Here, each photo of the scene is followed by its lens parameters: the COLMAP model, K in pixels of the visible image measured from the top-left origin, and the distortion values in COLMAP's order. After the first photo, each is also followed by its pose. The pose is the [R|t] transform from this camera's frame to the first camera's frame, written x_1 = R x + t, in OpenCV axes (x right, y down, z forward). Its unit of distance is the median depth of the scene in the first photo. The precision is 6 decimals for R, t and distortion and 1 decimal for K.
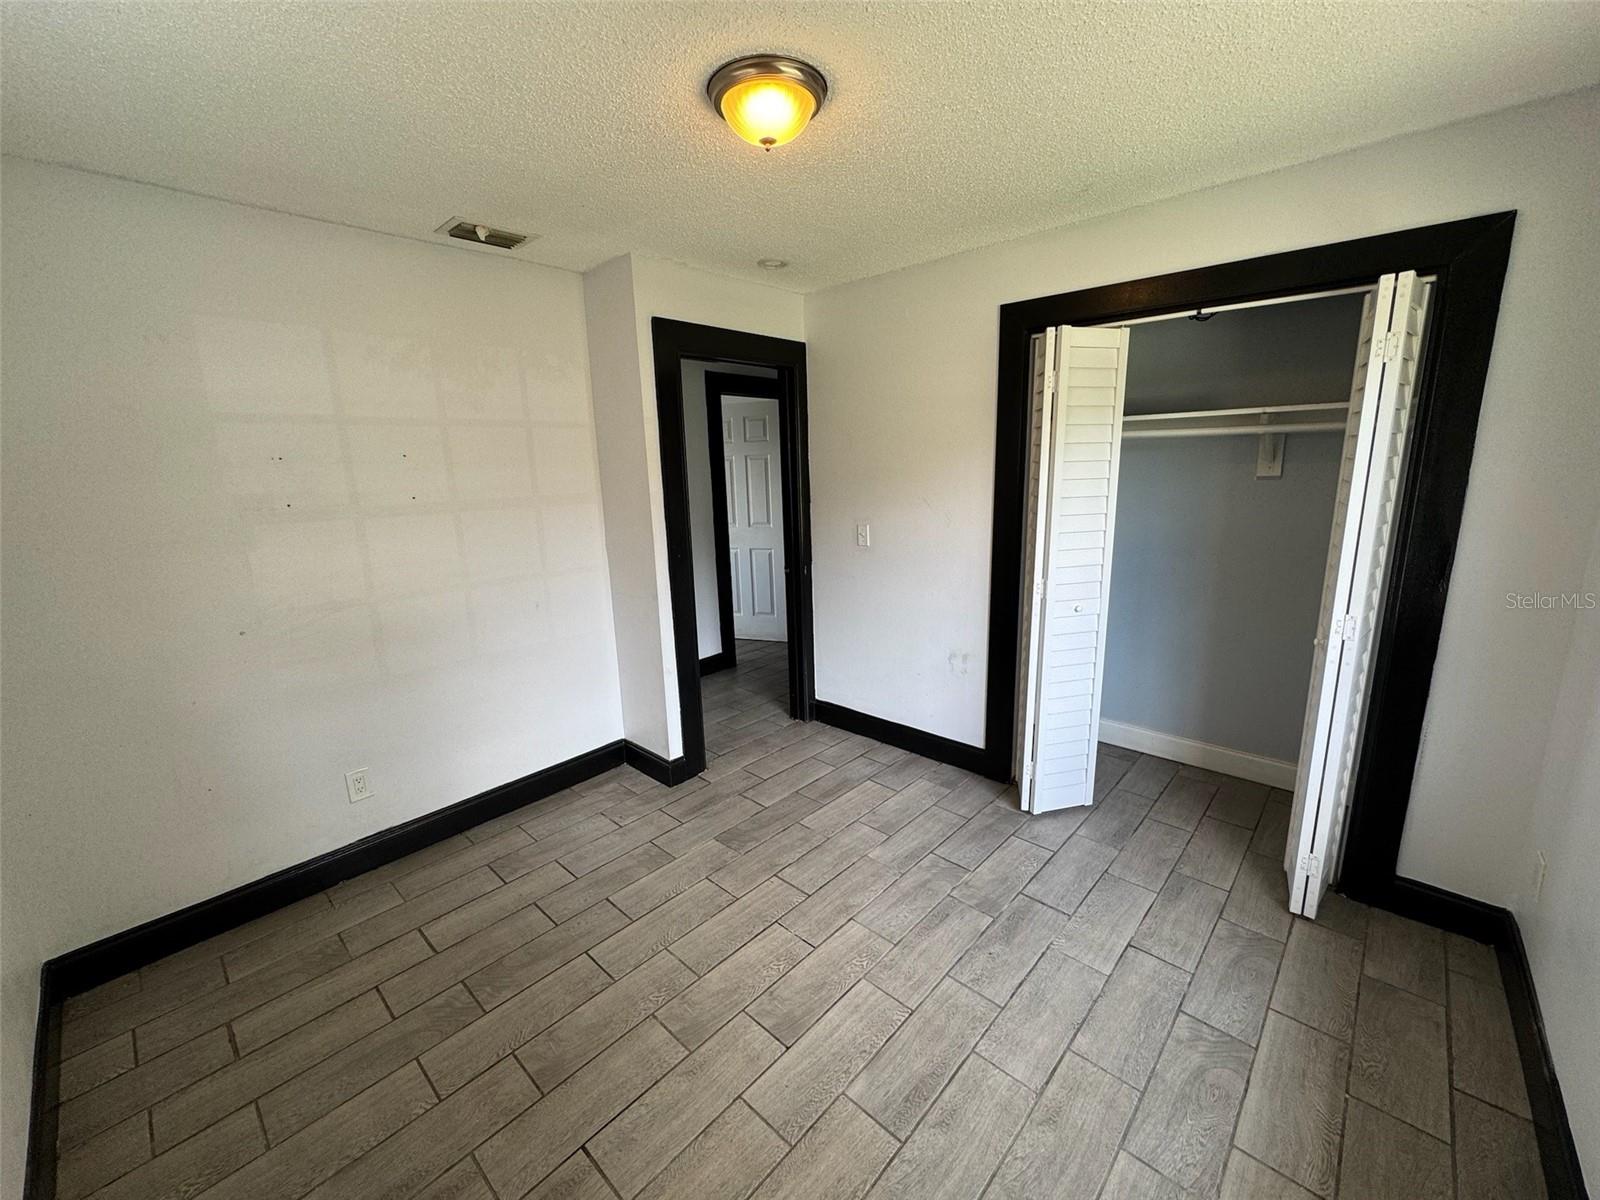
lens RADIAL K [[642.2, 0, 800.0], [0, 642.2, 600.0], [0, 0, 1]] dist [-0.002099, -0.000537]
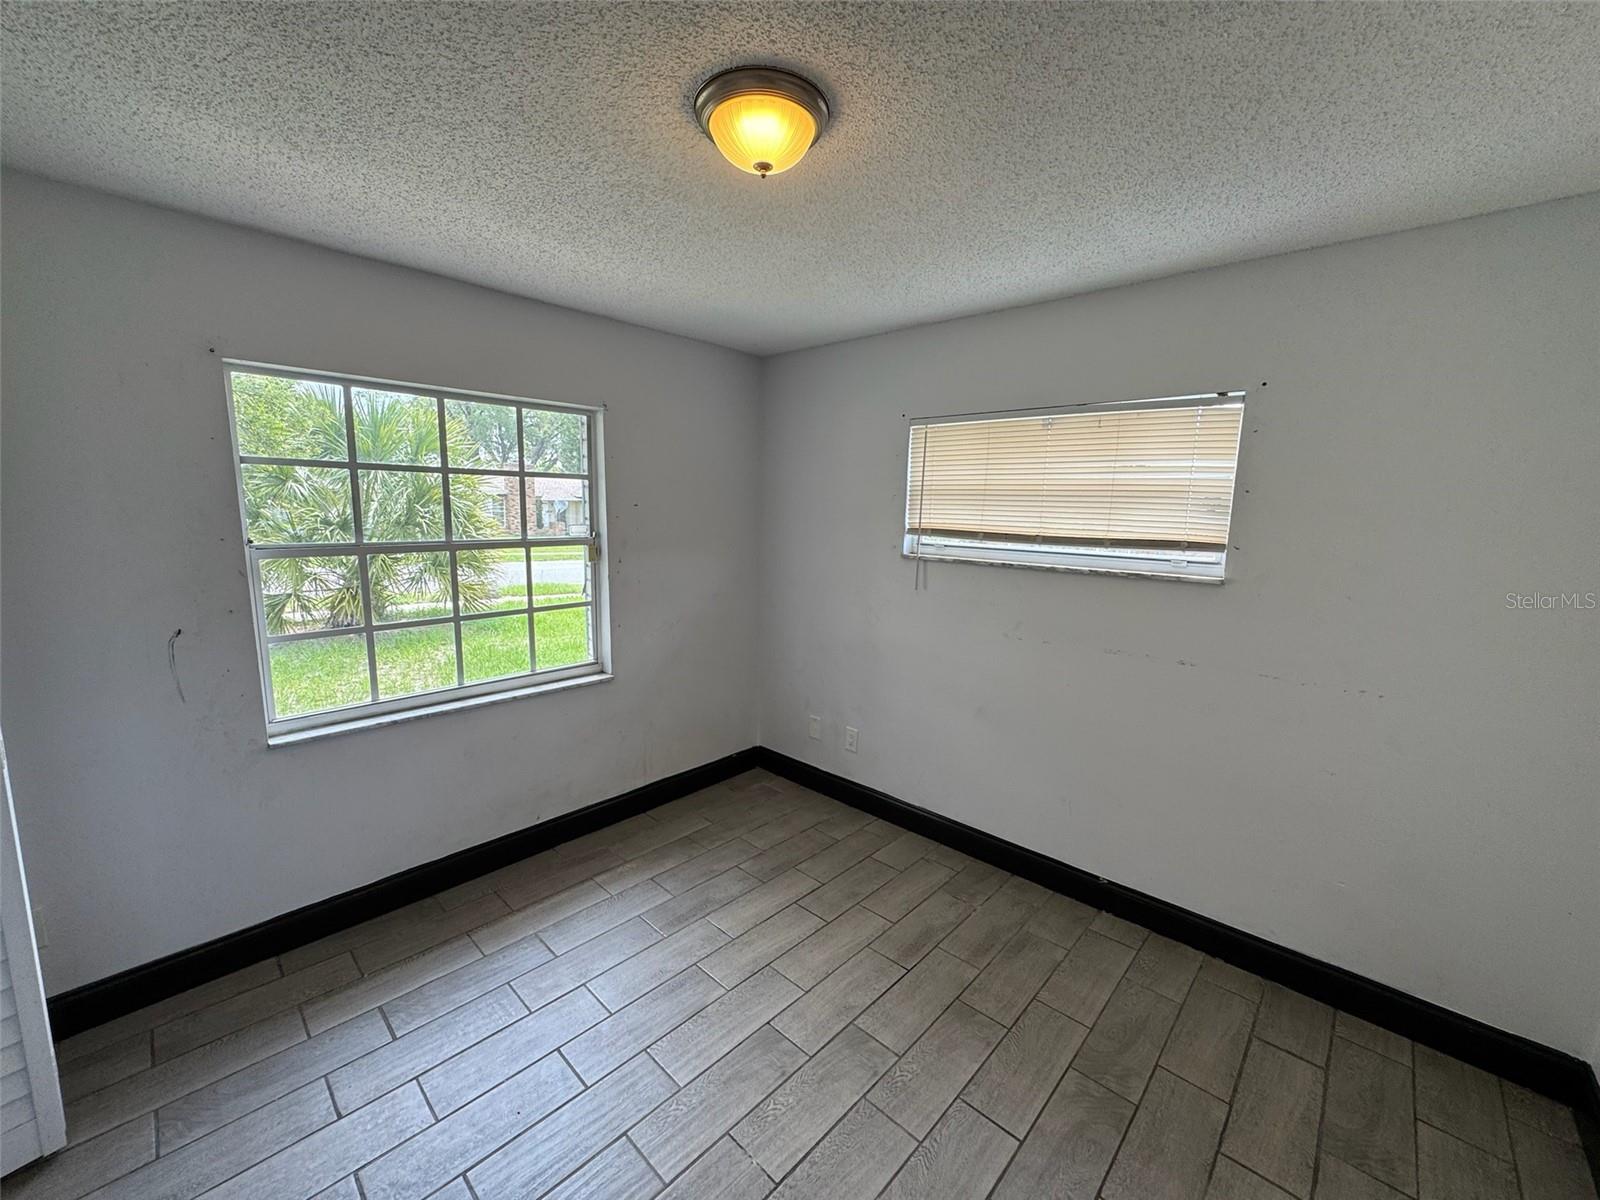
lens RADIAL K [[642.2, 0, 800.0], [0, 642.2, 600.0], [0, 0, 1]] dist [-0.002099, -0.000537]
pose [[-0.999887, 0.006900, 0.013322, -0.092936], [0.011166, 0.935344, 0.353562, -0.405827], [-0.010021, 0.353671, -0.935316, 1.750167]]
